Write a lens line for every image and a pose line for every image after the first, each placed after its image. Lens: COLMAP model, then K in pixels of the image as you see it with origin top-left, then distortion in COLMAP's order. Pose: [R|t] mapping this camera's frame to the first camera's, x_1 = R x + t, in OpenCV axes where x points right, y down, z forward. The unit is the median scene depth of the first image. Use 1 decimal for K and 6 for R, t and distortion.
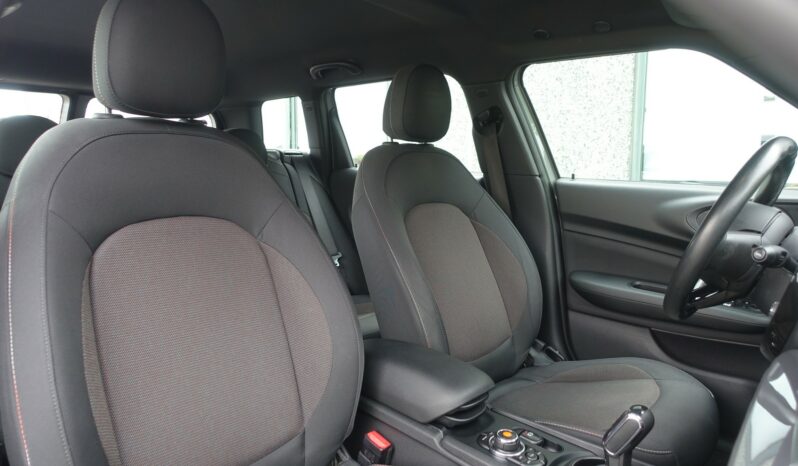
lens RADIAL K [[542.9, 0, 399.0], [0, 542.9, 233.0], [0, 0, 1]] dist [-0.002446, -0.001653]
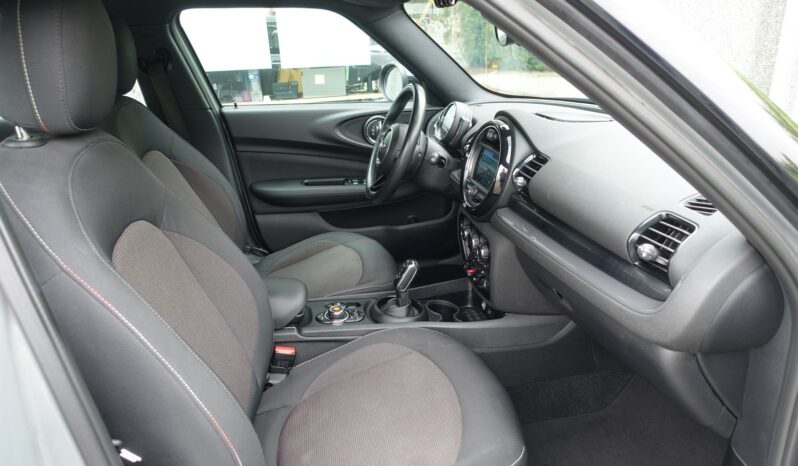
lens RADIAL K [[542.9, 0, 399.0], [0, 542.9, 233.0], [0, 0, 1]] dist [-0.002446, -0.001653]
pose [[0.602942, -0.312318, 0.734111, -0.432978], [0.132781, 0.946637, 0.293678, -0.145168], [-0.786657, -0.079595, 0.612237, -0.025327]]
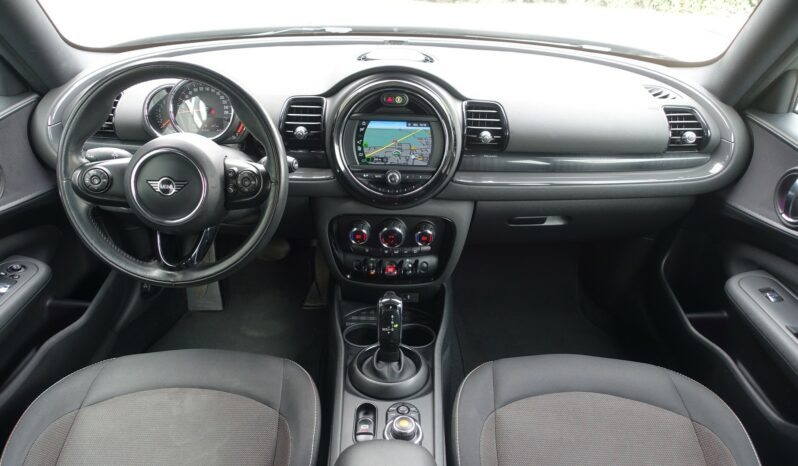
lens RADIAL K [[542.9, 0, 399.0], [0, 542.9, 233.0], [0, 0, 1]] dist [-0.002446, -0.001653]
pose [[-0.654330, -0.423938, 0.626202, -0.155005], [0.062389, 0.794993, 0.603402, -0.288412], [-0.753631, 0.433892, -0.493739, 0.781552]]
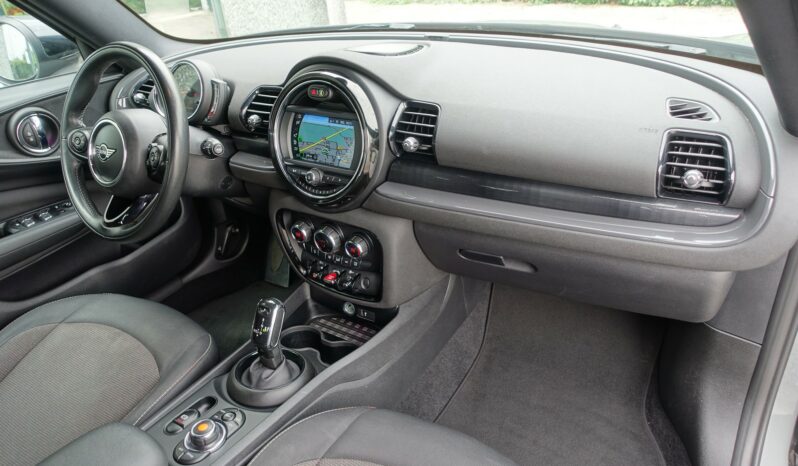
lens RADIAL K [[542.9, 0, 399.0], [0, 542.9, 233.0], [0, 0, 1]] dist [-0.002446, -0.001653]
pose [[-0.156471, -0.492459, 0.856155, -0.281662], [0.195371, 0.834272, 0.515578, -0.185967], [-0.968167, 0.247940, -0.034327, 0.367494]]
